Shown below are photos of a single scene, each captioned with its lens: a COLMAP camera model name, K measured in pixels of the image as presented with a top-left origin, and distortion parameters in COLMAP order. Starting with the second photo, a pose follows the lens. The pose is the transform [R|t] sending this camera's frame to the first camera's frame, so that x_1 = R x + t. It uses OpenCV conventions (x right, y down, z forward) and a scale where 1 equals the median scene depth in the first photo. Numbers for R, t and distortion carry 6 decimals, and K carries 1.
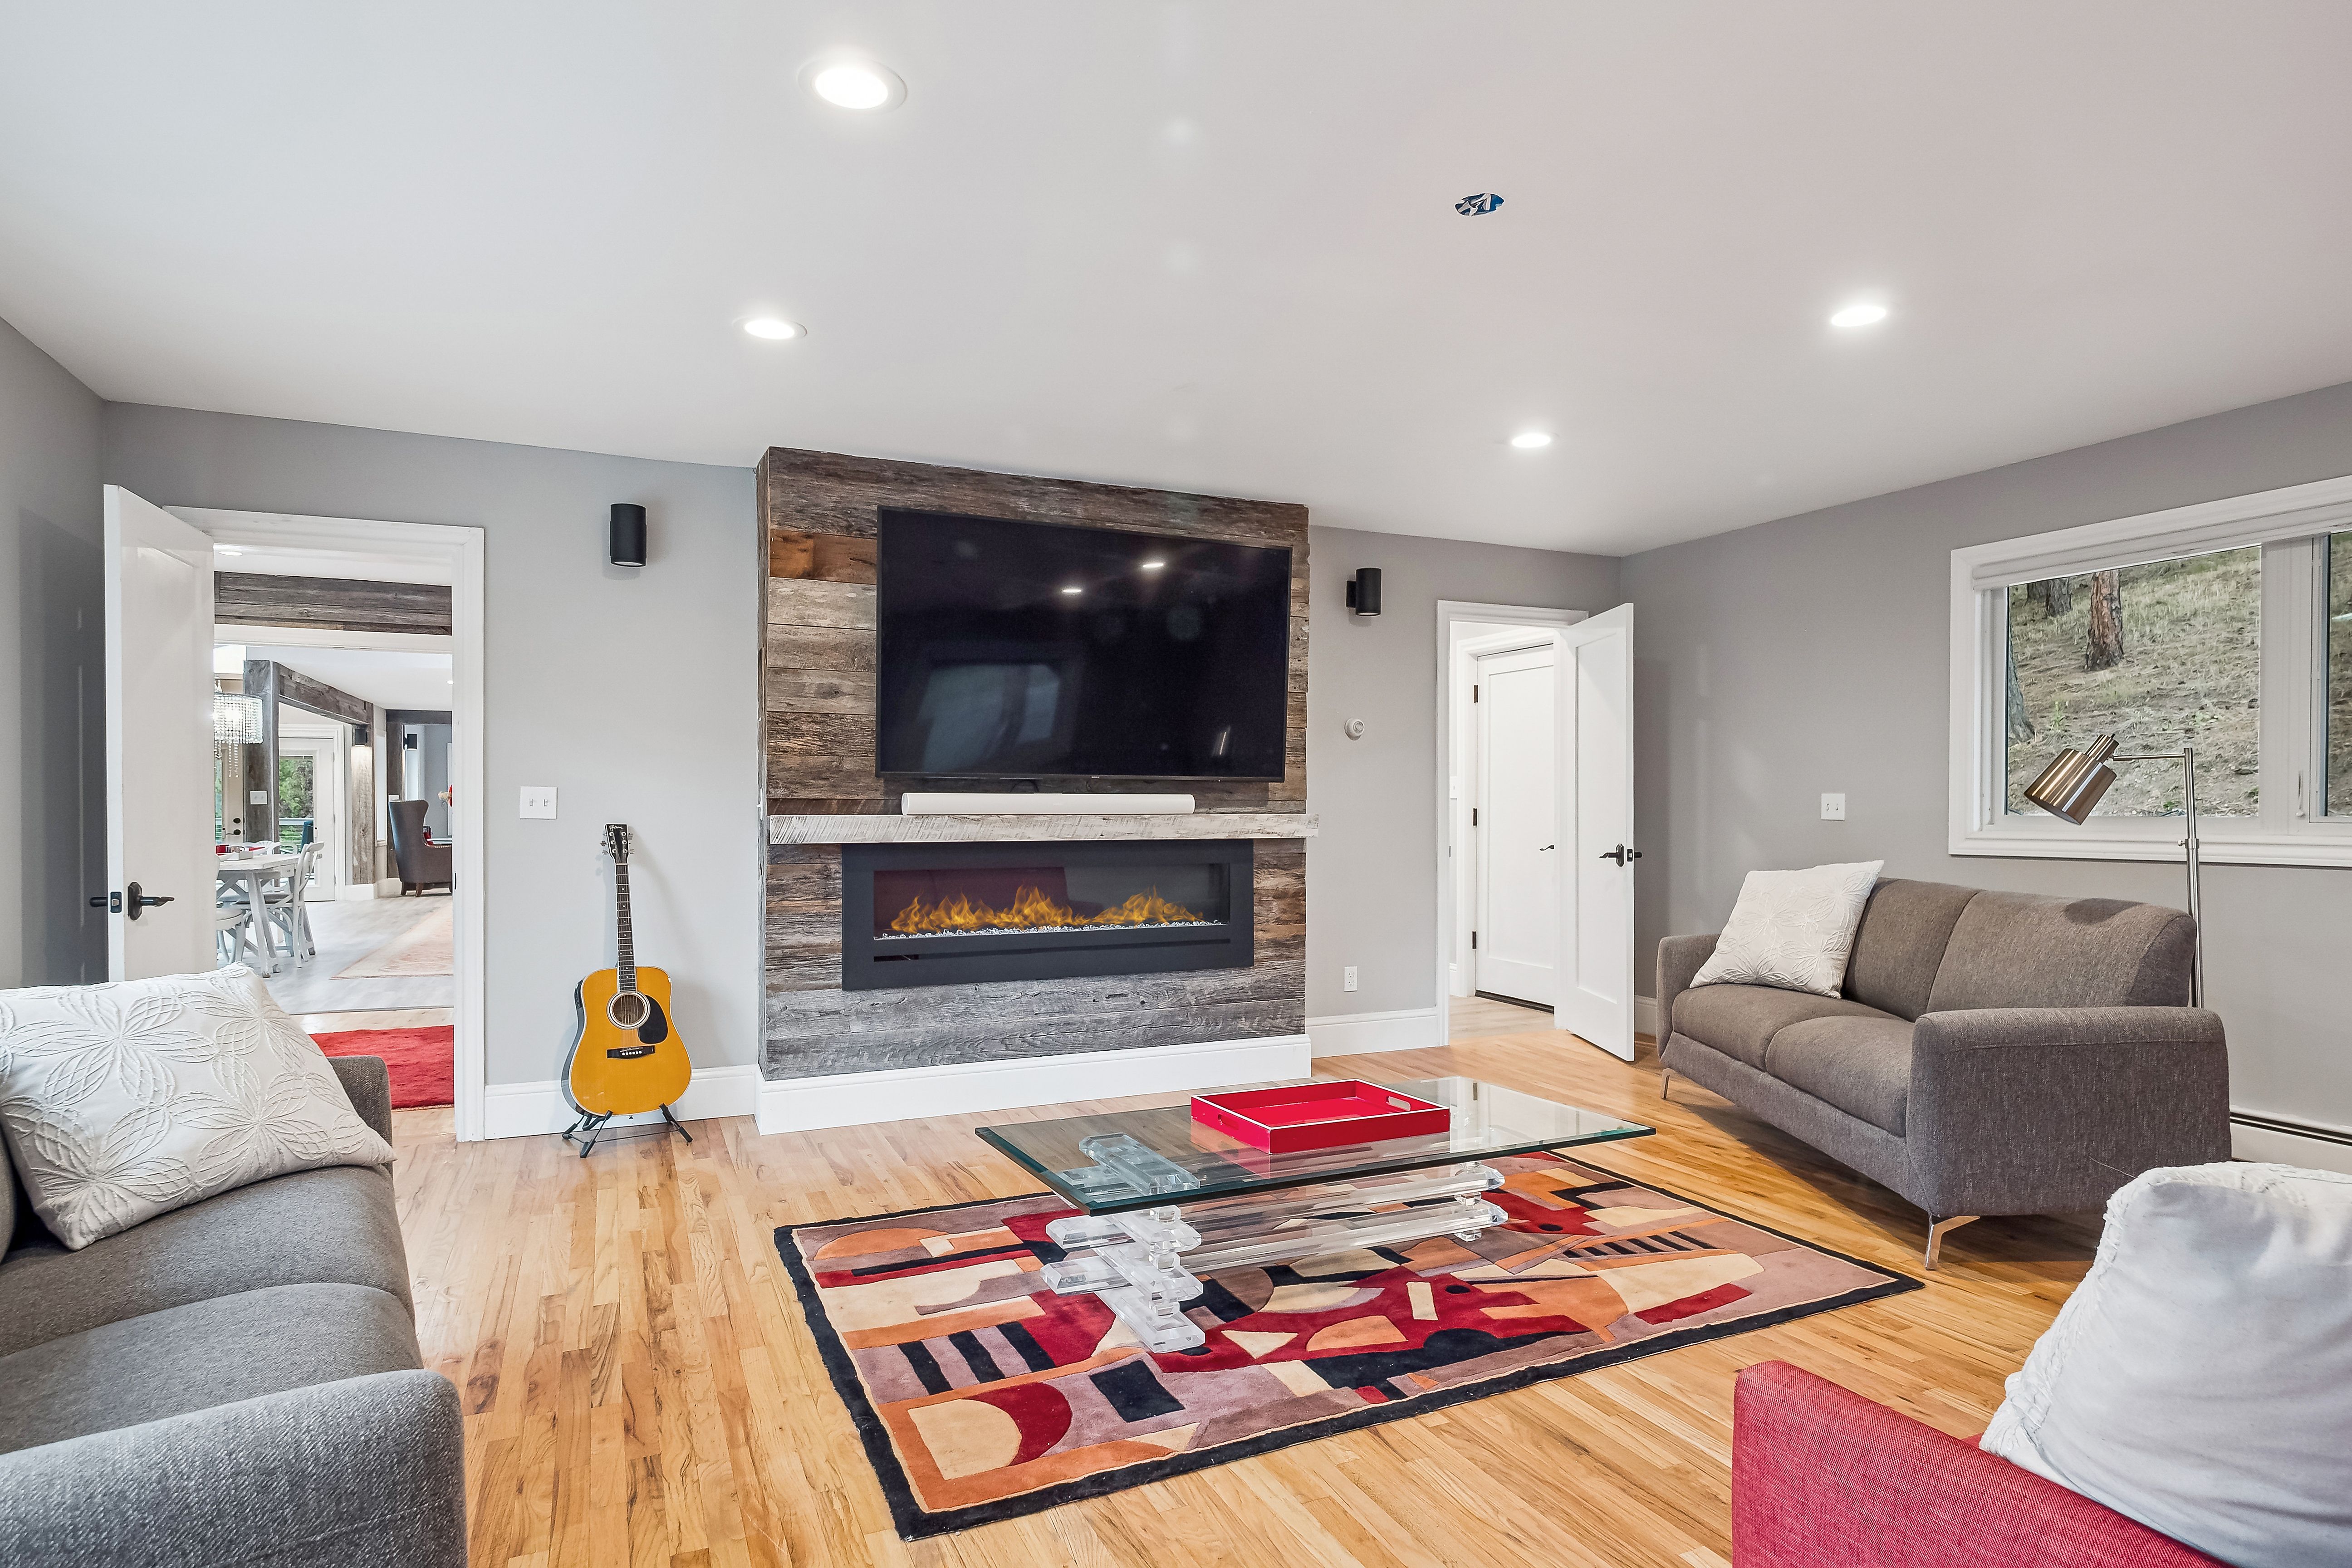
lens RADIAL K [[1258.1, 0, 1171.3], [0, 1258.1, 816.5], [0, 0, 1]] dist [-0.000032, -0.000350]
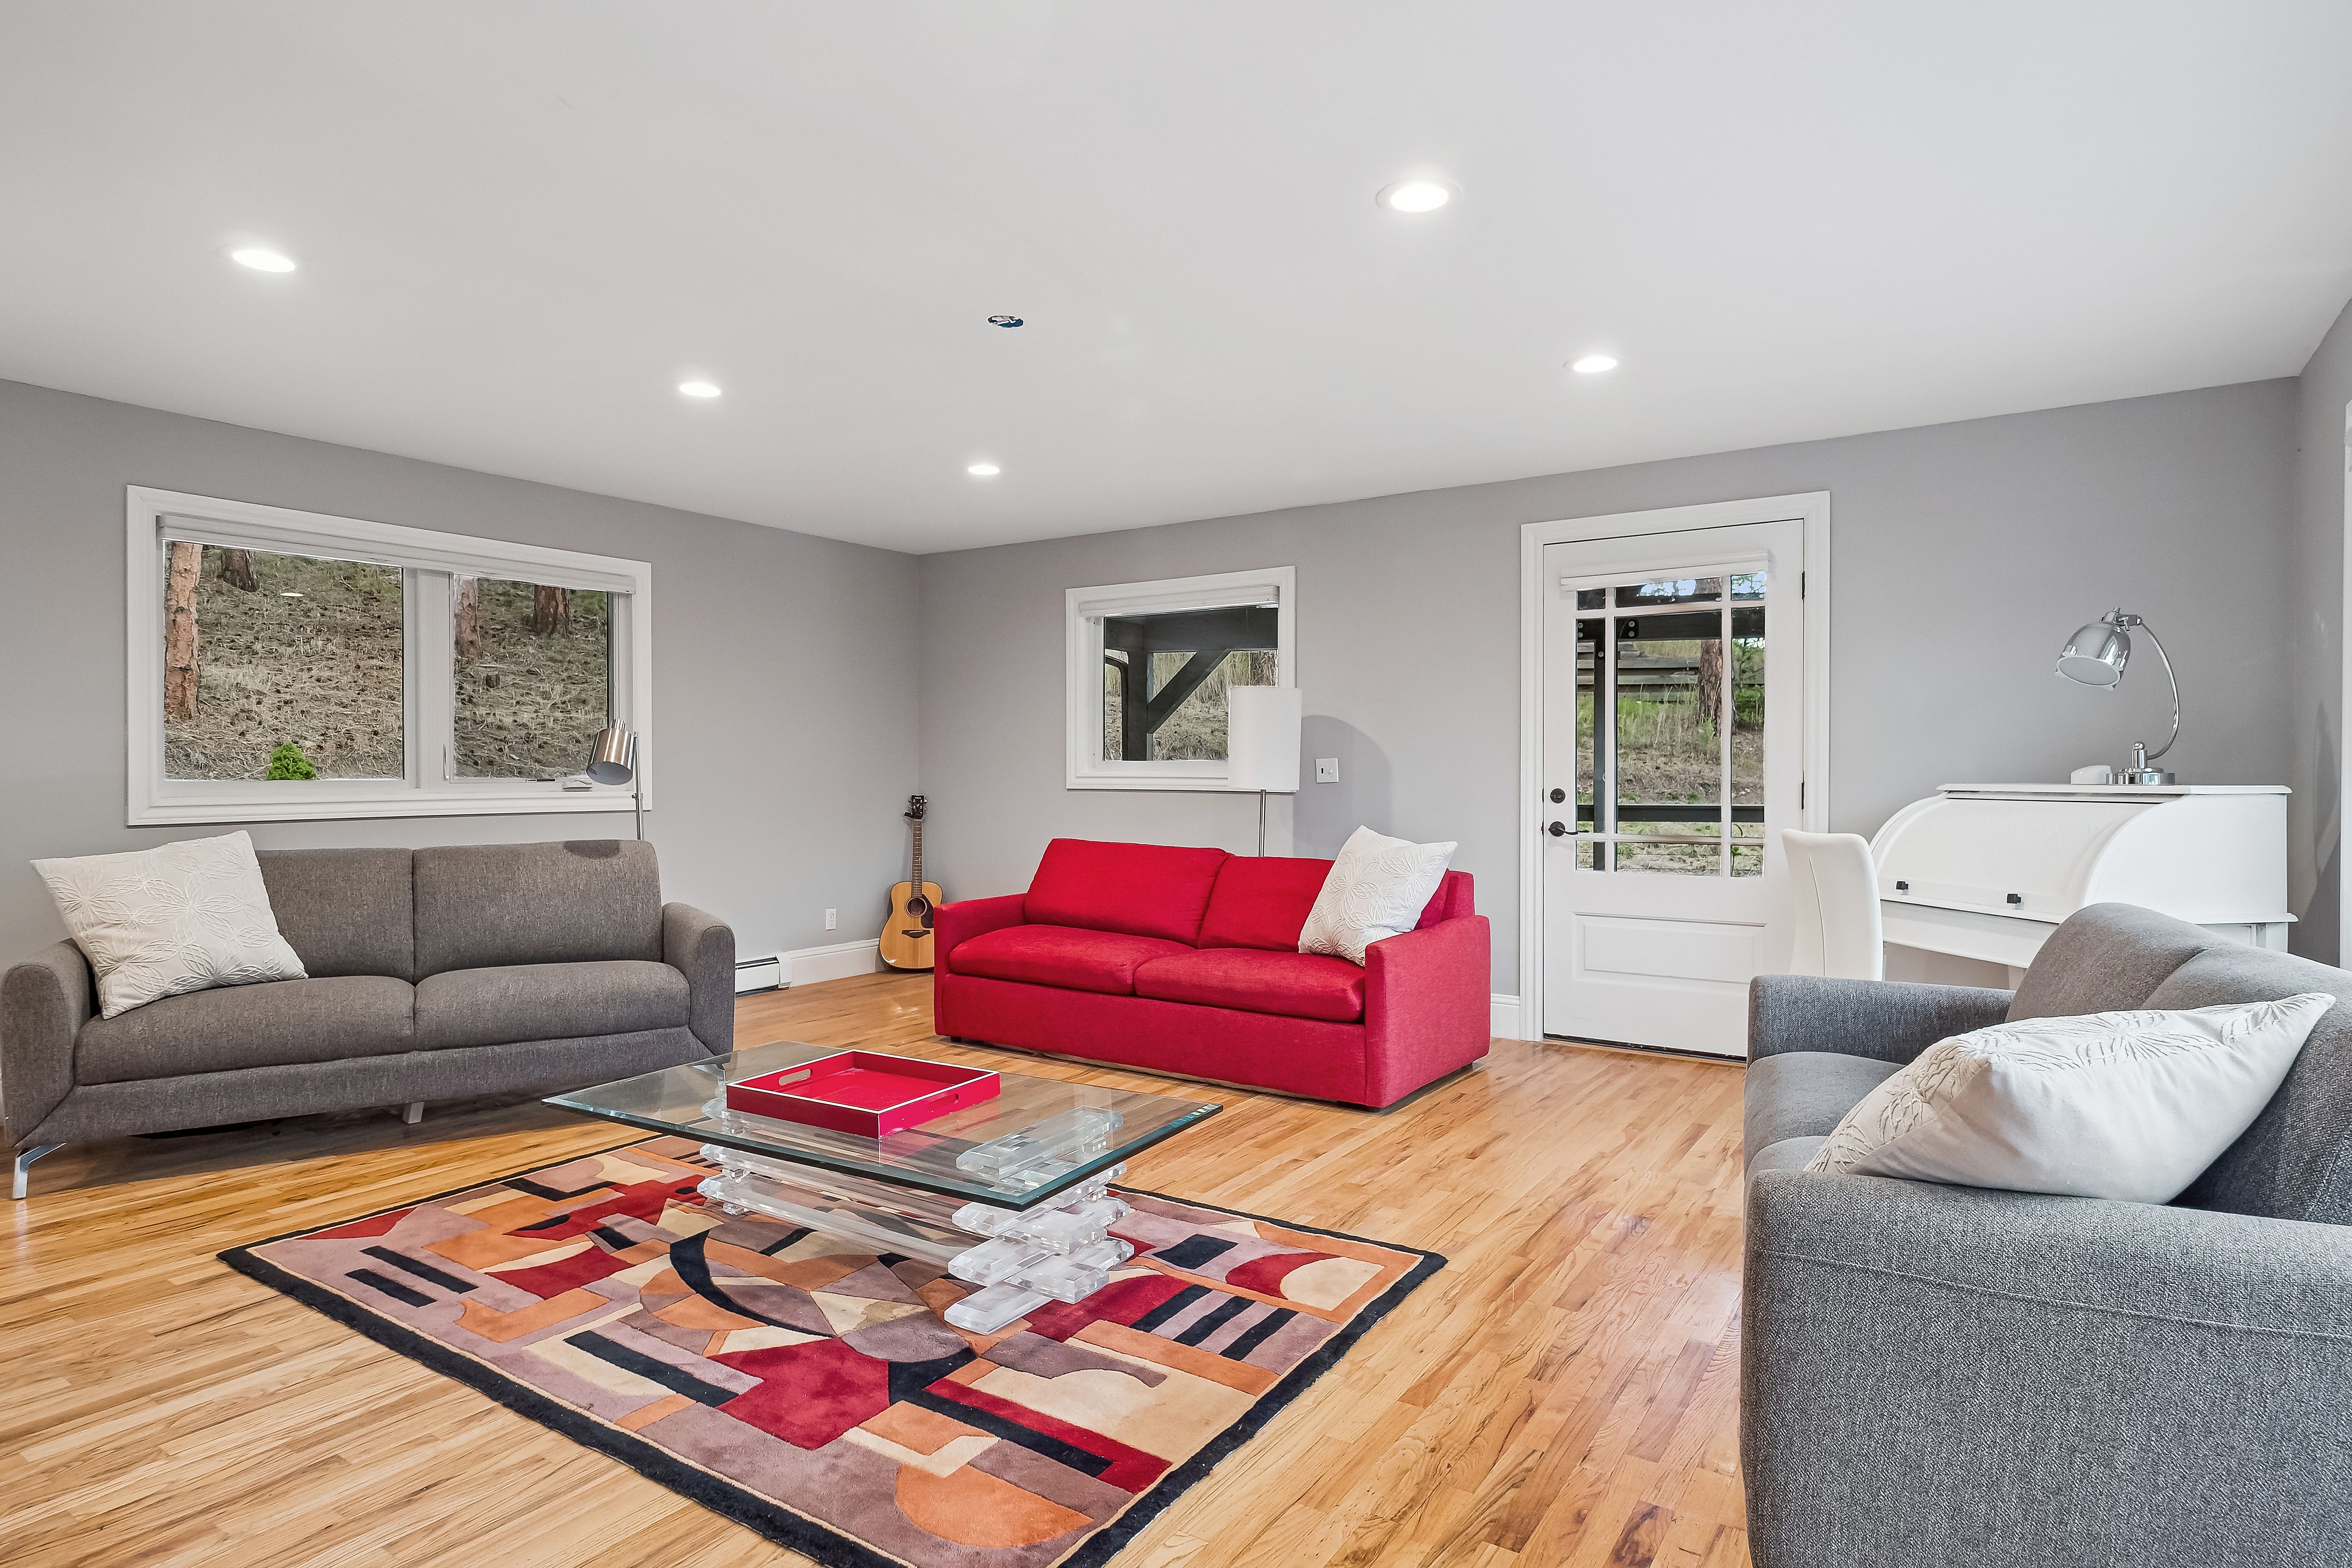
lens RADIAL K [[1273.2, 0, 1176.0], [0, 1273.2, 784.0], [0, 0, 1]] dist [0.003138, 0.000303]
pose [[-0.529215, -0.008172, 0.848449, -0.937186], [0.006342, 0.999888, 0.013586, -0.012811], [-0.848464, 0.012571, -0.529103, 1.463184]]
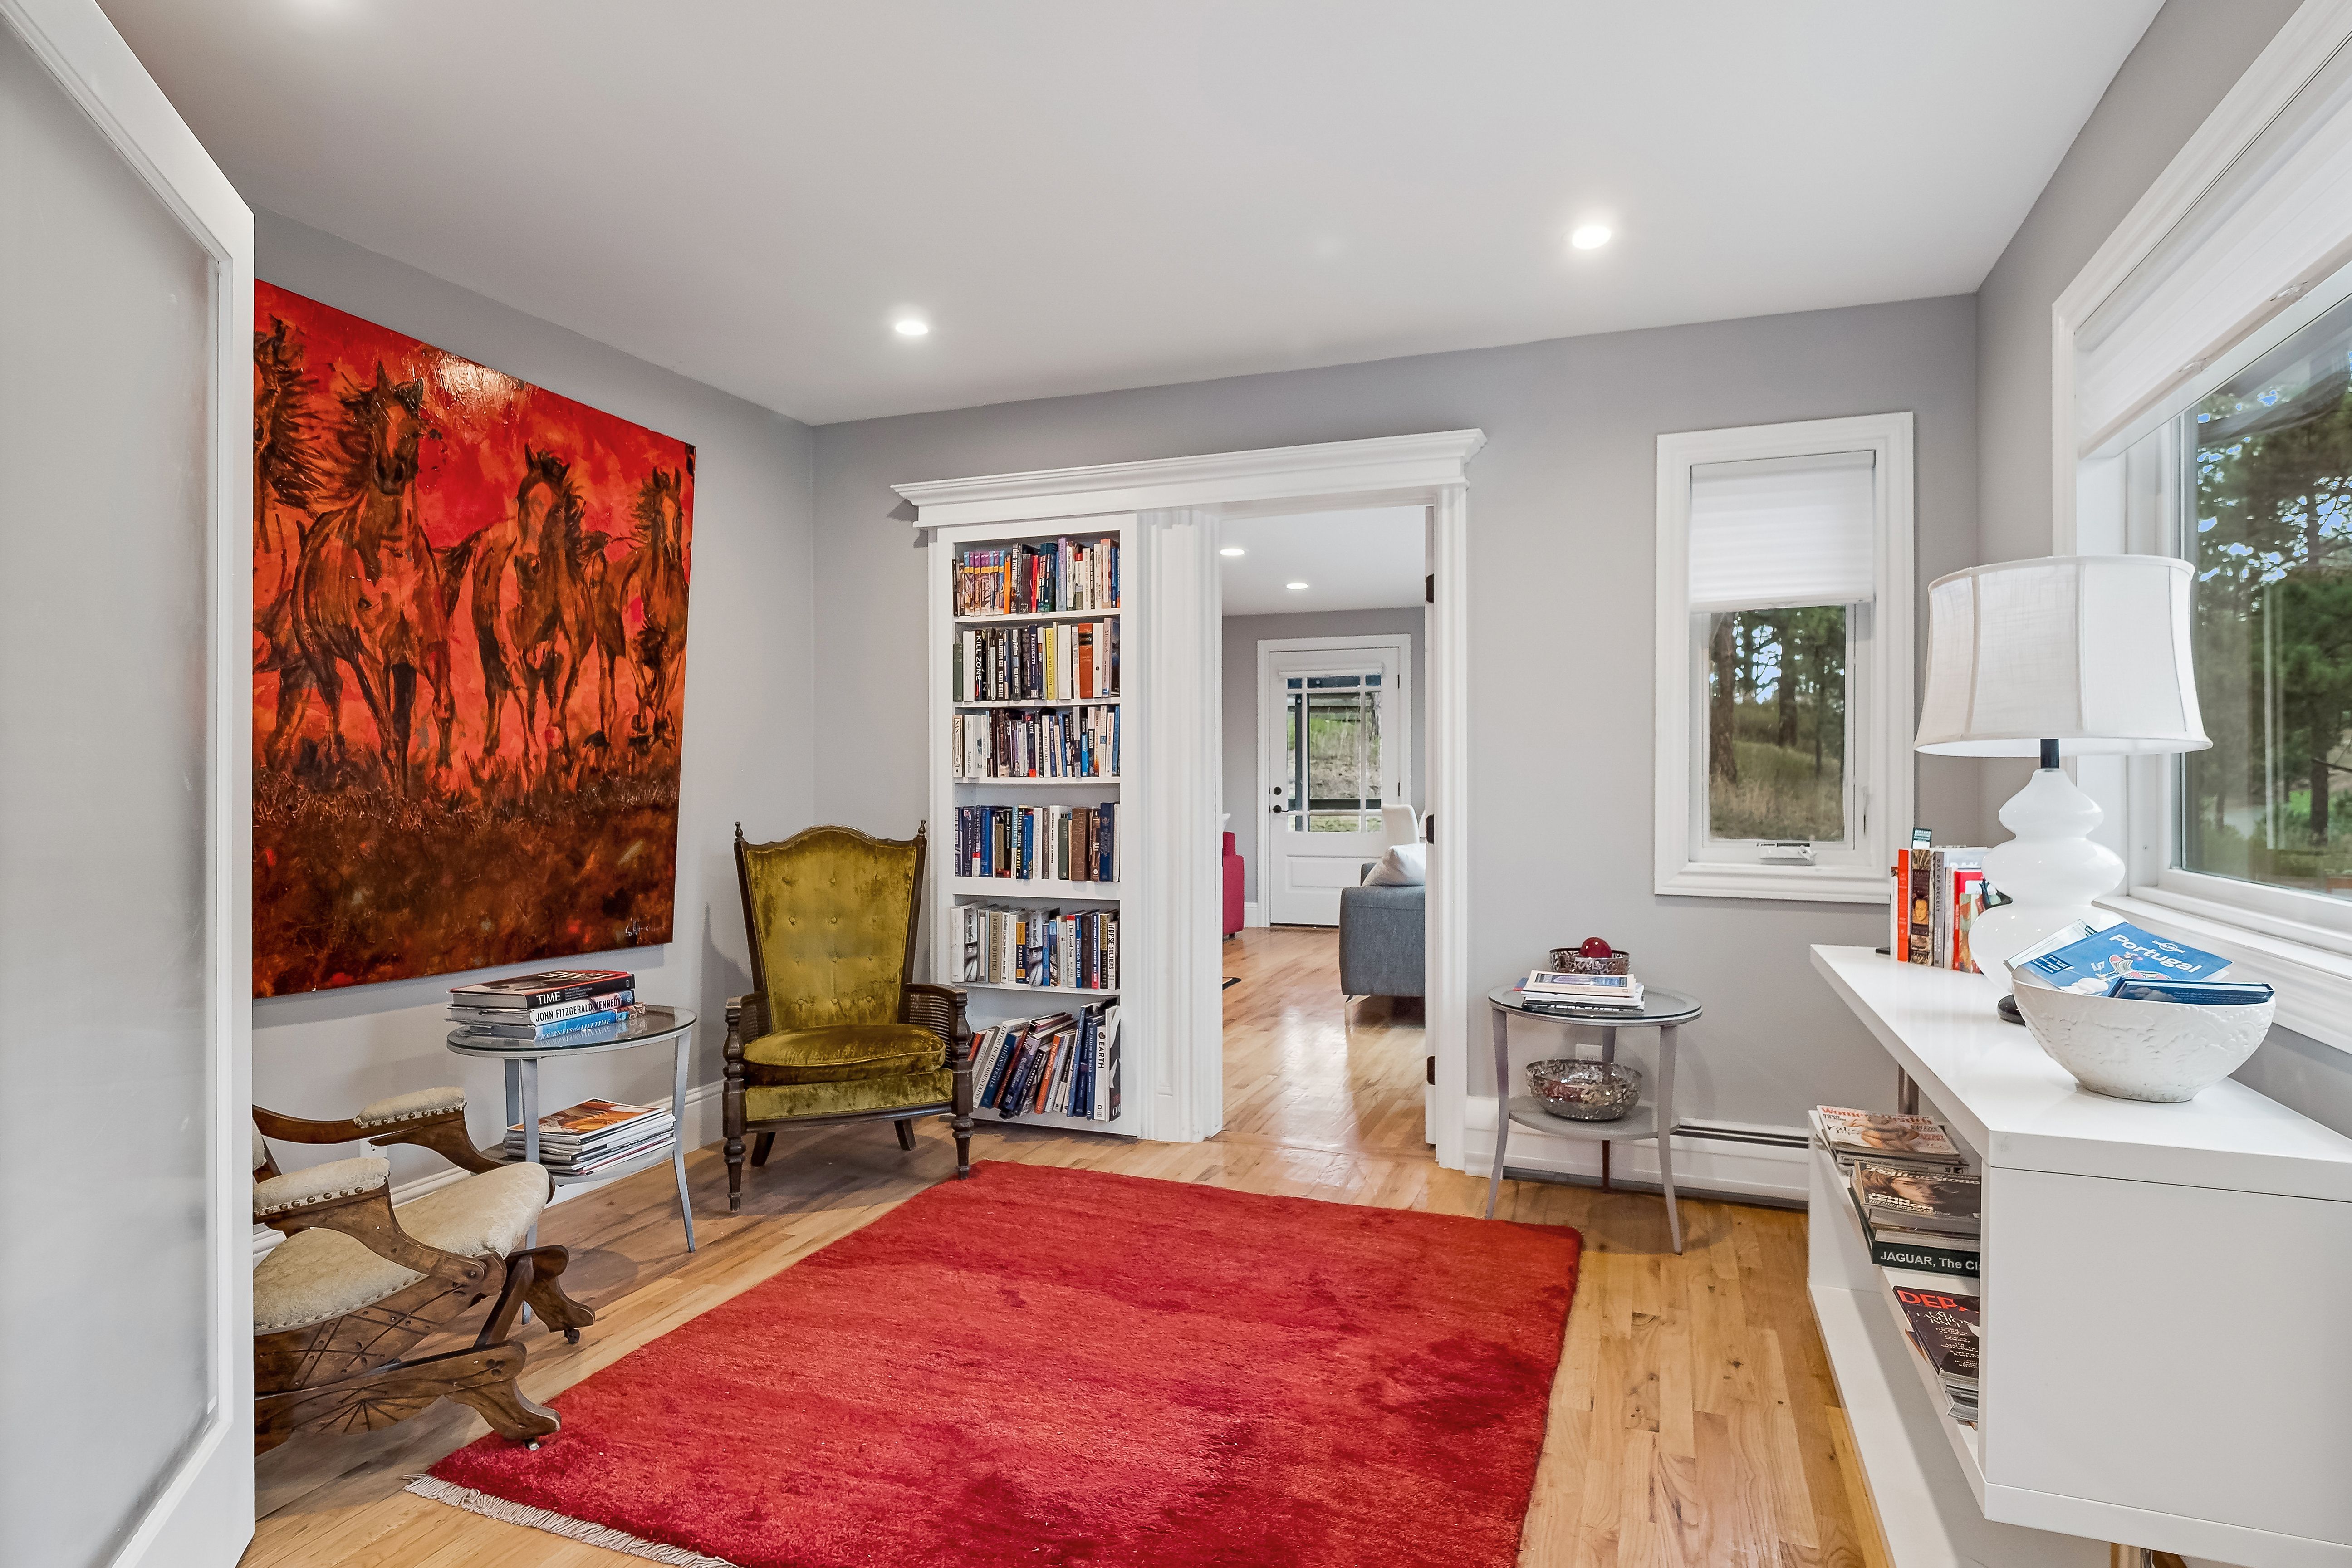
lens RADIAL K [[1273.2, 0, 1176.0], [0, 1273.2, 784.0], [0, 0, 1]] dist [0.003138, 0.000303]
pose [[-0.707065, -0.002679, 0.707144, -1.954074], [0.006462, 0.999927, 0.010250, -0.022838], [-0.707119, 0.011817, -0.706995, 2.709079]]
